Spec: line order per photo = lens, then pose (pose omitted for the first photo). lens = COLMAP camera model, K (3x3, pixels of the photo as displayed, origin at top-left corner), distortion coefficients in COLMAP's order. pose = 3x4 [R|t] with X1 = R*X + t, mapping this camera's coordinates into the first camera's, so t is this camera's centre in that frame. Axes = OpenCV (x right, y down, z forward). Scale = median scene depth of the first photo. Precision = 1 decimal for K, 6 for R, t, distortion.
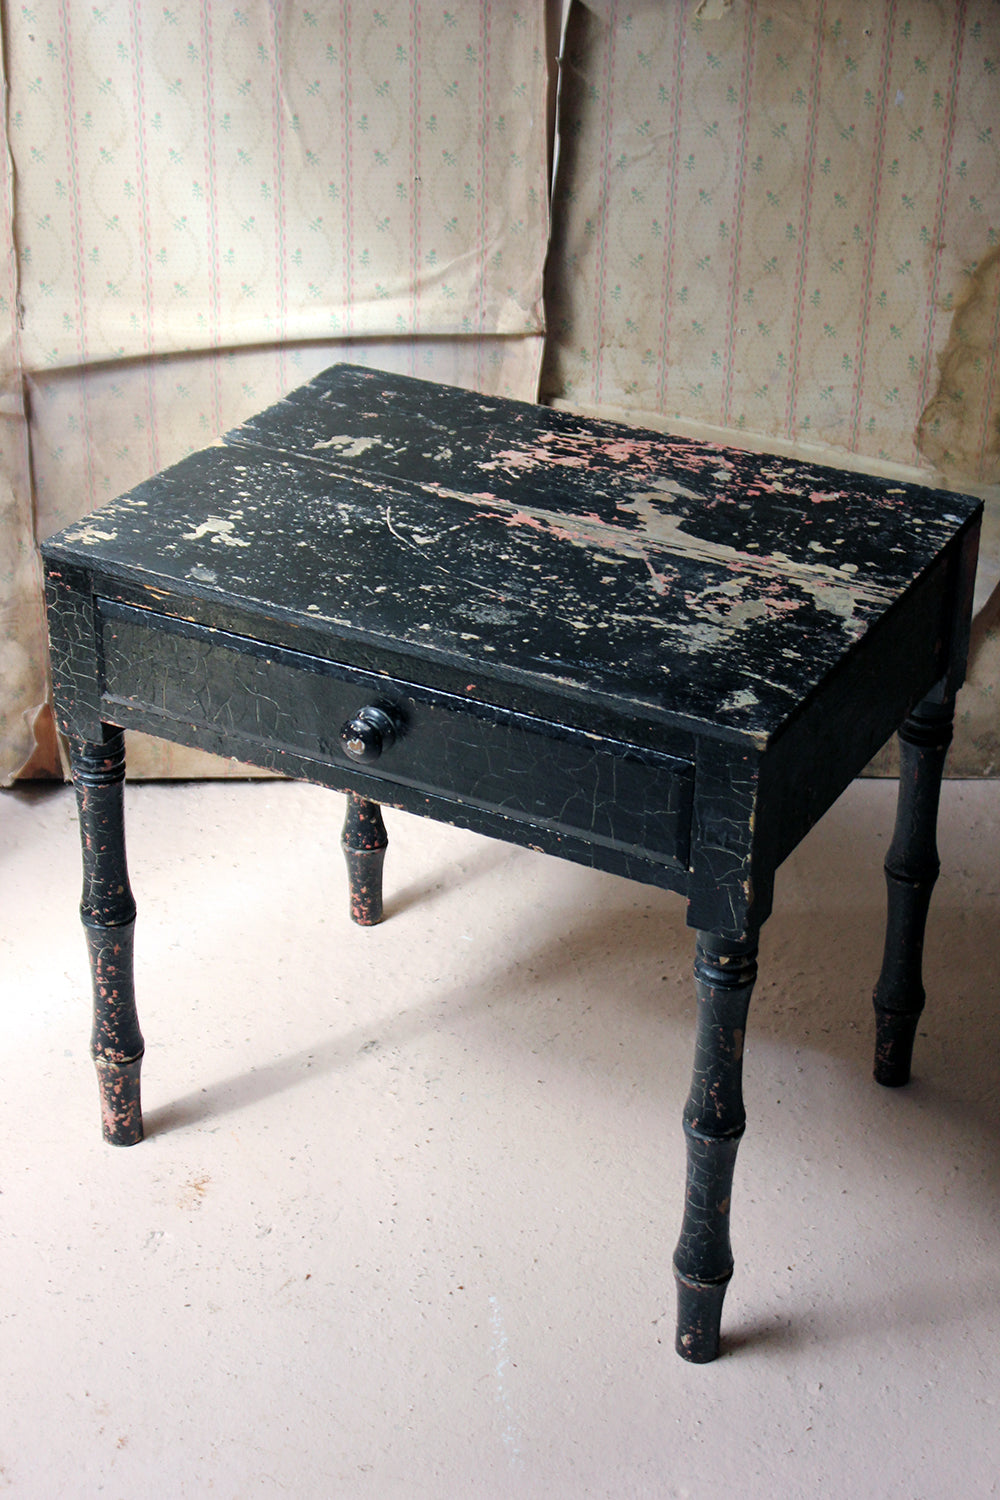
lens RADIAL K [[2748.1, 0, 493.4], [0, 2748.1, 770.5], [0, 0, 1]] dist [0.036431, 0.000000]
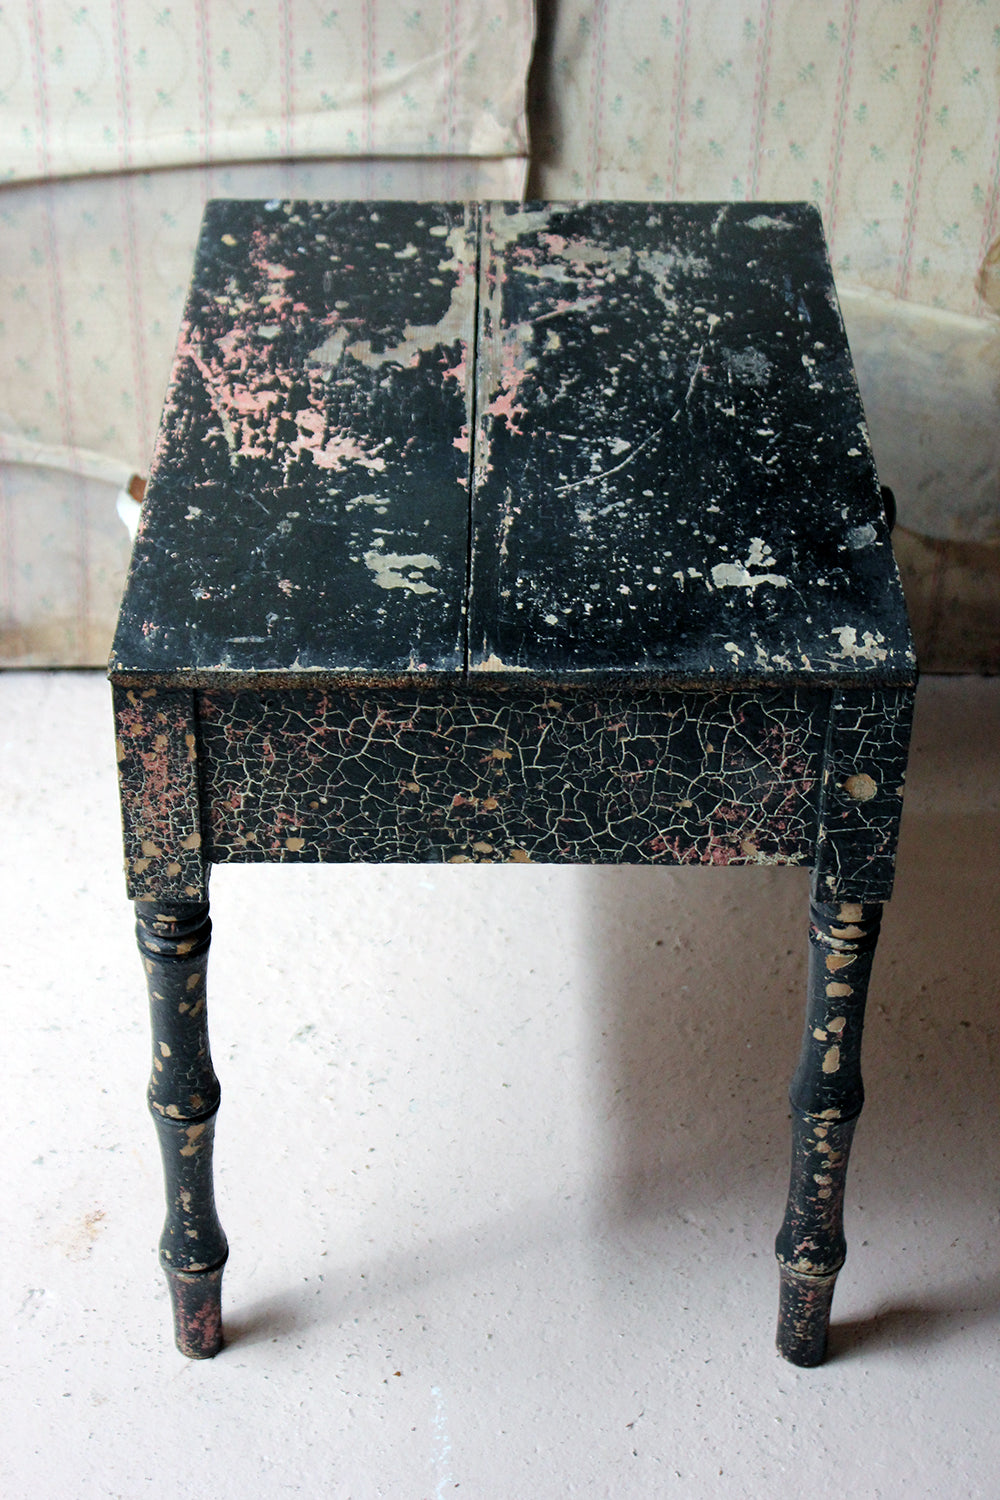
lens RADIAL K [[2723.1, 0, 488.8], [0, 2723.1, 760.8], [0, 0, 1]] dist [0.031420, 0.000000]
pose [[0.999836, 0.012128, -0.013472, 0.020495], [-0.010394, 0.992473, 0.122019, -0.080596], [0.014850, -0.121859, 0.992436, 0.176542]]
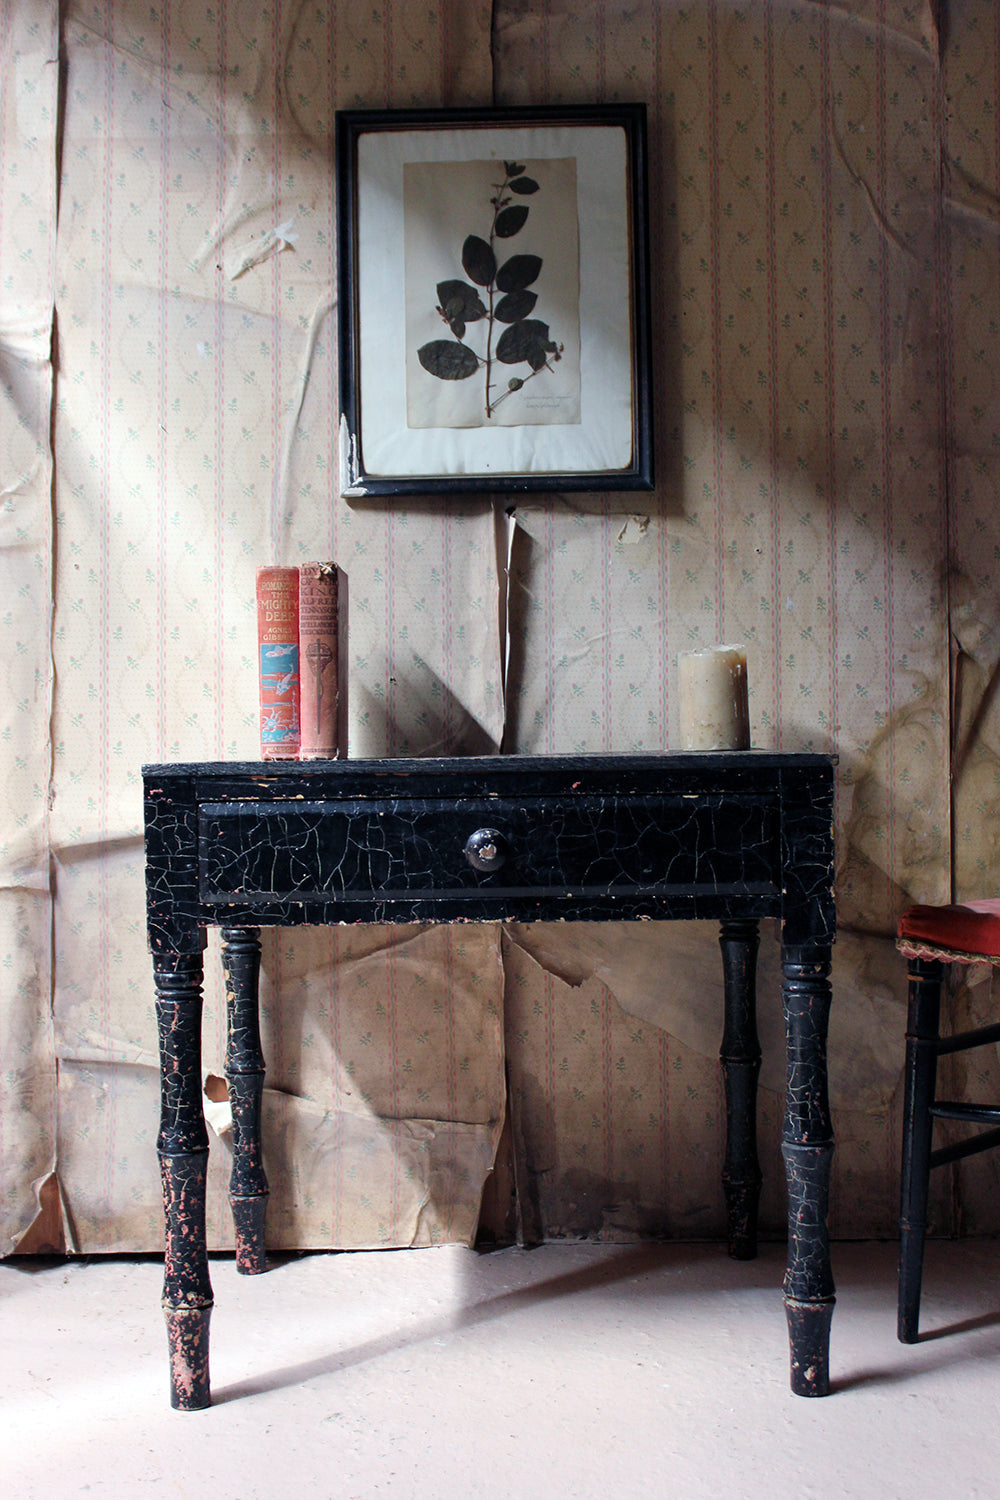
lens RADIAL K [[1756.9, 0, 495.9], [0, 1756.9, 769.7], [0, 0, 1]] dist [-0.062899, 0.000000]
pose [[0.999716, -0.023365, 0.004658, 0.012704], [0.022707, 0.875262, -0.483116, 0.187060], [0.007211, 0.483084, 0.875544, 0.354250]]
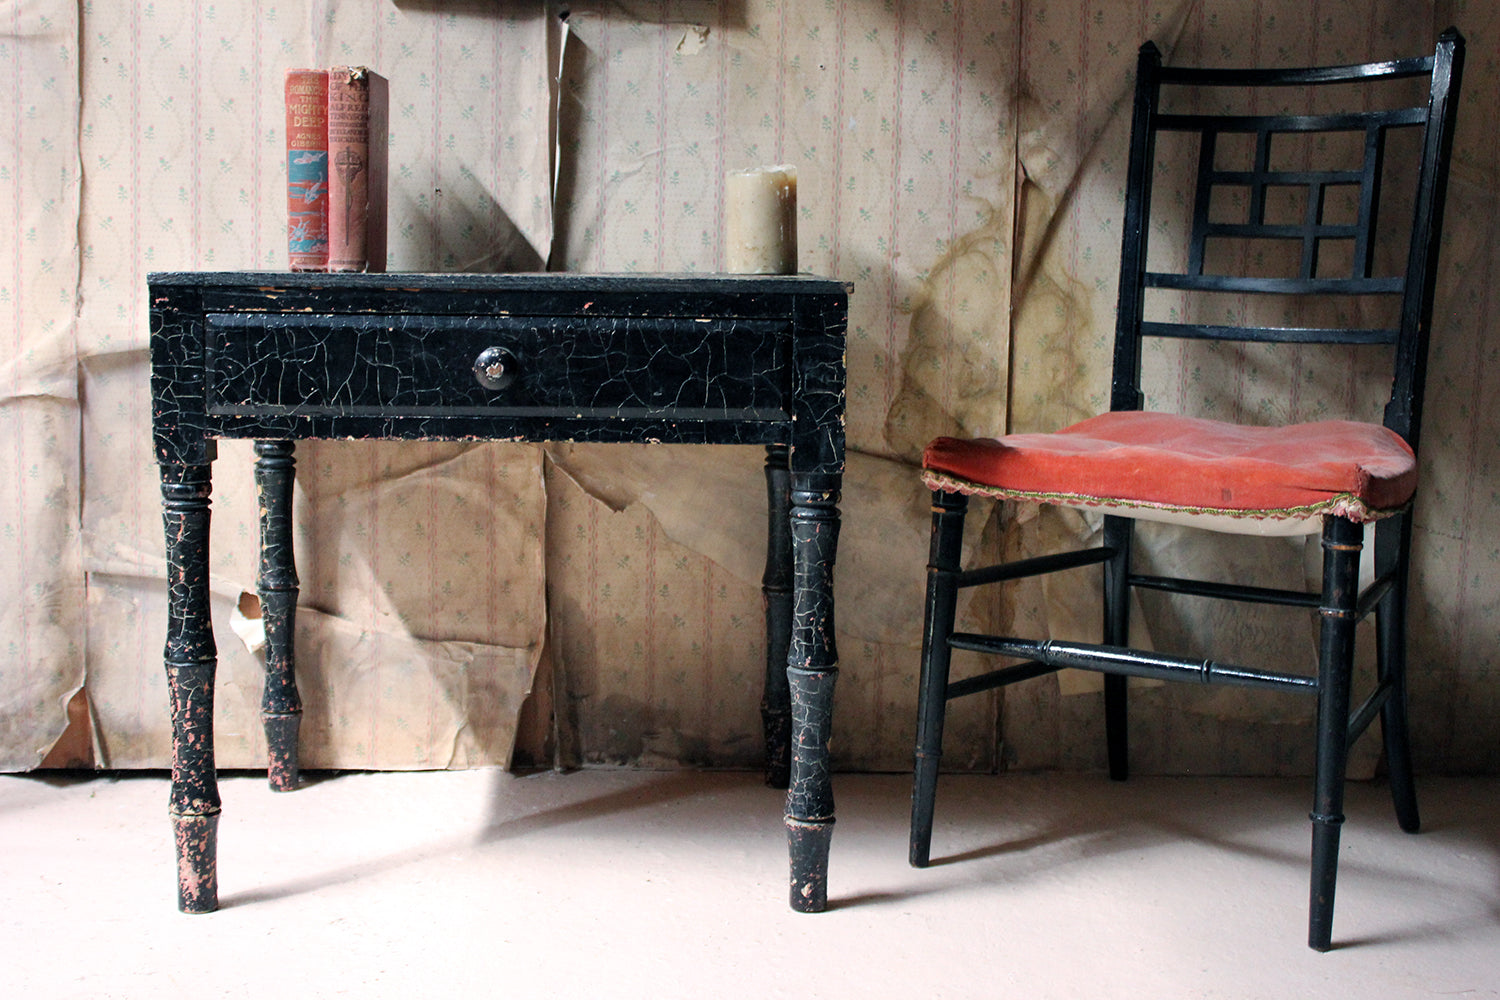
lens RADIAL K [[1938.4, 0, 728.7], [0, 1938.4, 498.6], [0, 0, 1]] dist [-0.021661, 0.000000]
pose [[0.999308, 0.002223, 0.037127, 0.063874], [0.012232, 0.923049, -0.384488, 0.215485], [-0.035124, 0.384676, 0.922383, 0.300647]]
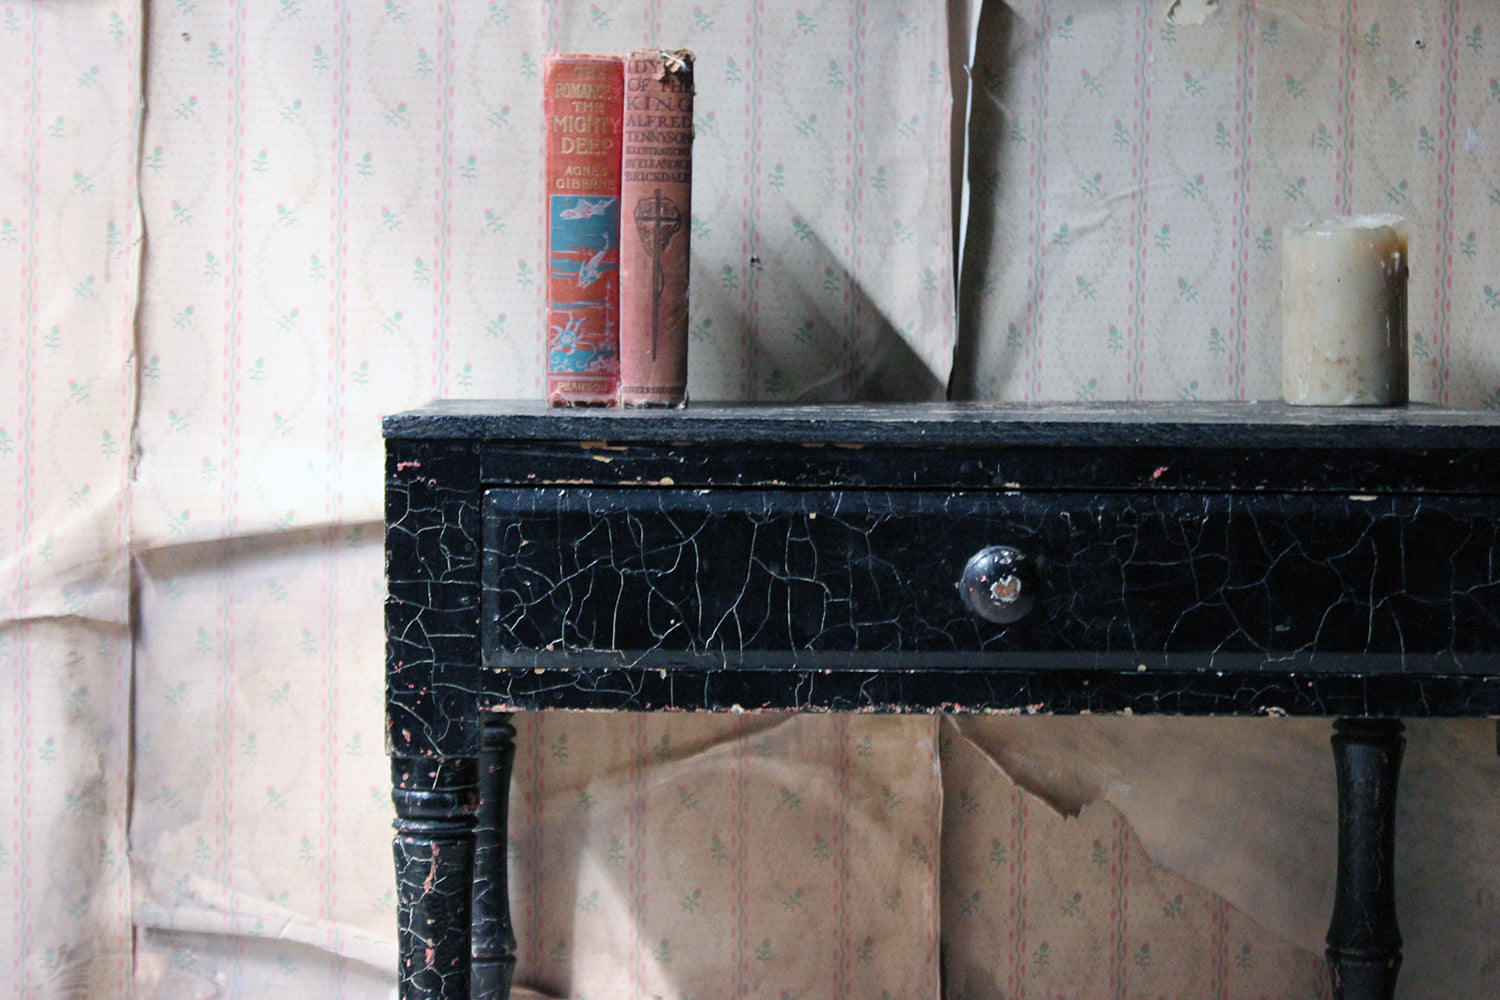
lens RADIAL K [[3146.5, 0, 752.2], [0, 3146.5, 510.0], [0, 0, 1]] dist [0.084917, 0.000000]
pose [[0.999610, 0.001767, 0.027883, -0.049148], [0.010863, 0.894889, -0.446157, 0.177610], [-0.025741, 0.446285, 0.894520, 0.348069]]
